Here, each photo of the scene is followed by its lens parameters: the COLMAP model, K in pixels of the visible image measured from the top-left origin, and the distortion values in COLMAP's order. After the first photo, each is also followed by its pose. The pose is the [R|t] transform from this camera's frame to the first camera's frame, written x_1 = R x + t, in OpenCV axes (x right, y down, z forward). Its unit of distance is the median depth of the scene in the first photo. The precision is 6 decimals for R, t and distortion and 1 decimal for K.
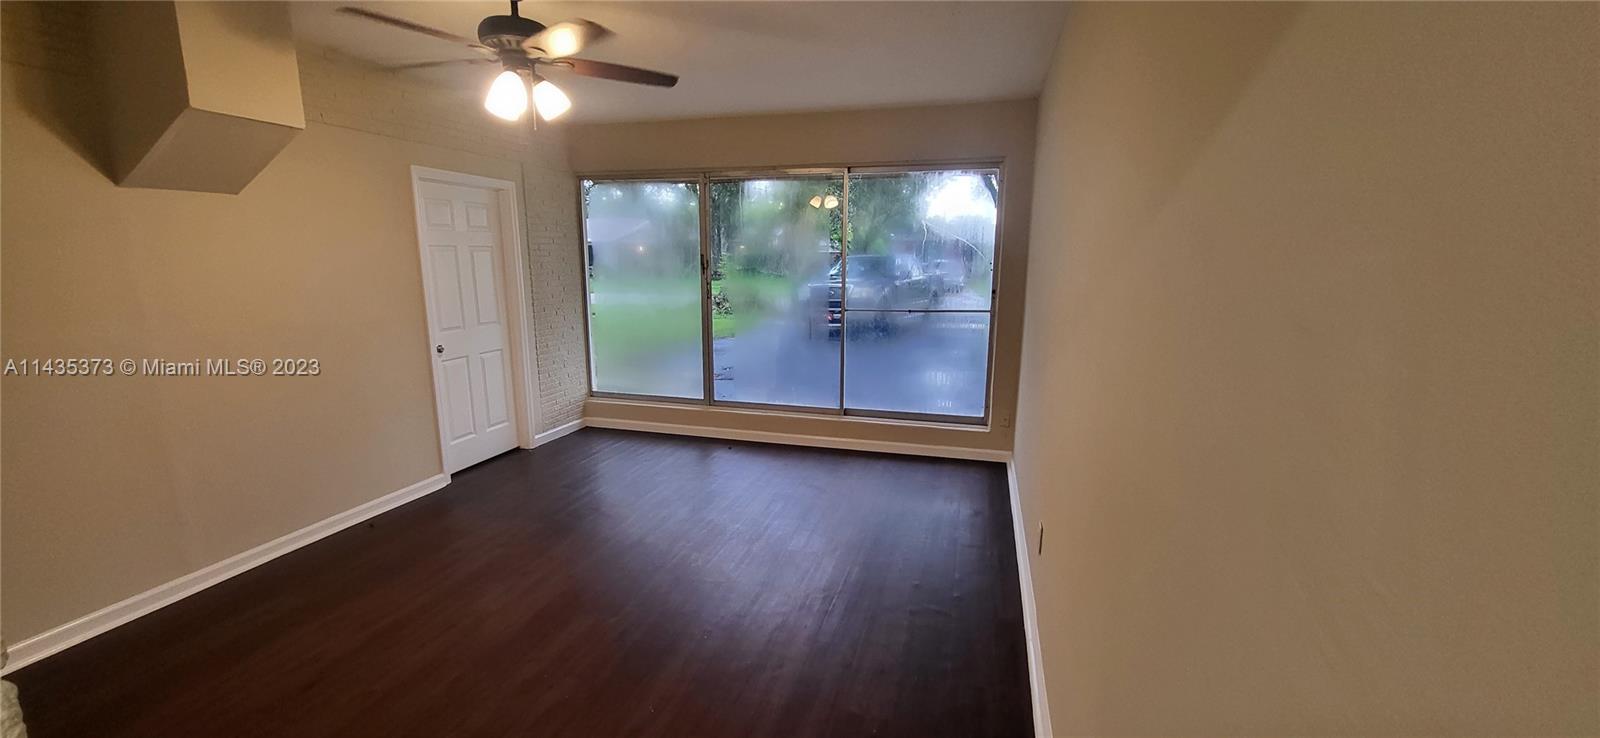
lens RADIAL K [[636.5, 0, 803.0], [0, 636.5, 366.0], [0, 0, 1]] dist [0.000746, -0.001465]
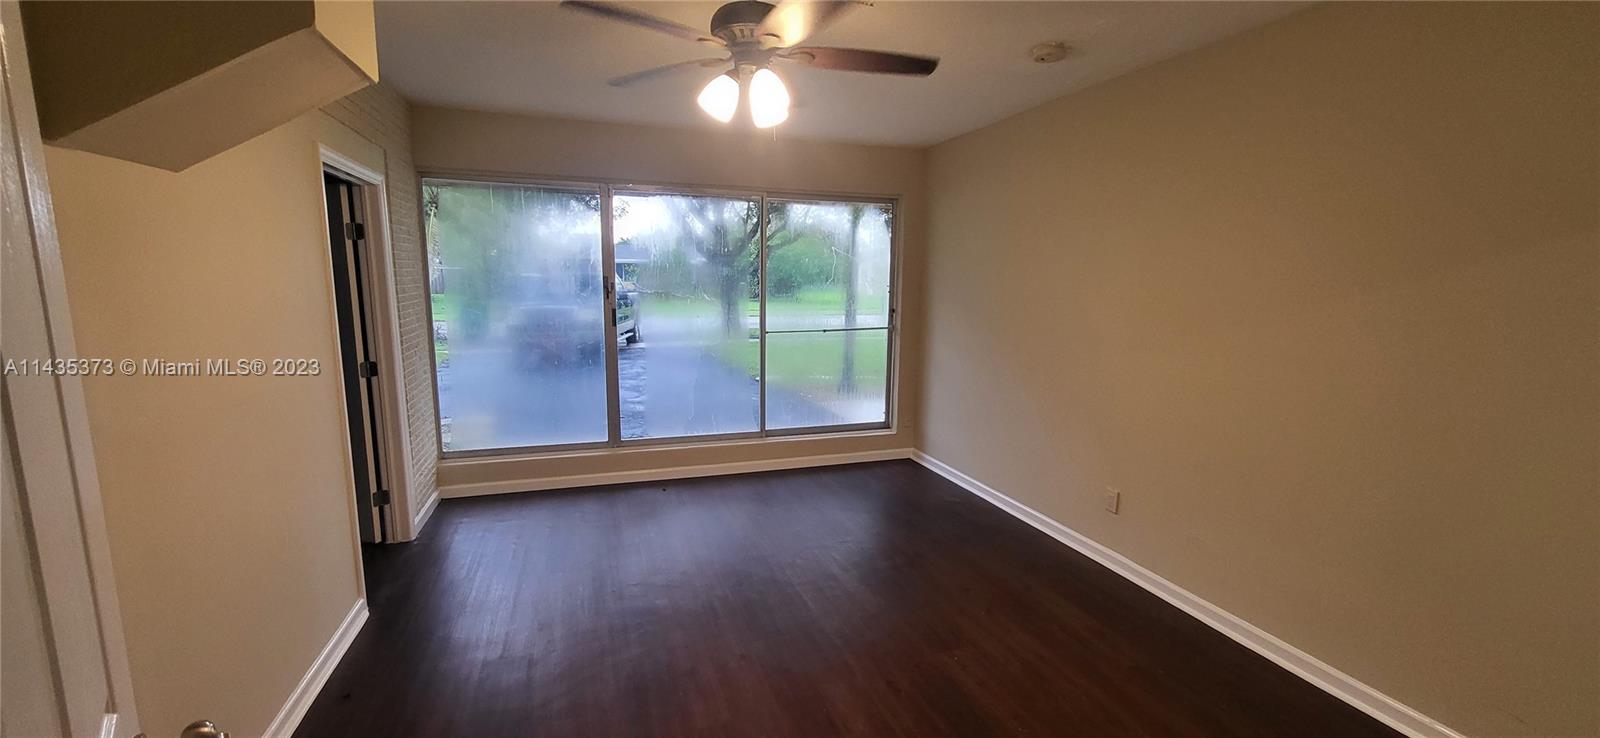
lens RADIAL K [[636.5, 0, 801.2], [0, 636.5, 376.0], [0, 0, 1]] dist [0.000746, -0.001465]
pose [[0.831659, -0.082183, 0.549172, -0.432878], [0.088918, 0.995935, 0.014384, -0.028081], [-0.548121, 0.036869, 0.835586, 0.128531]]
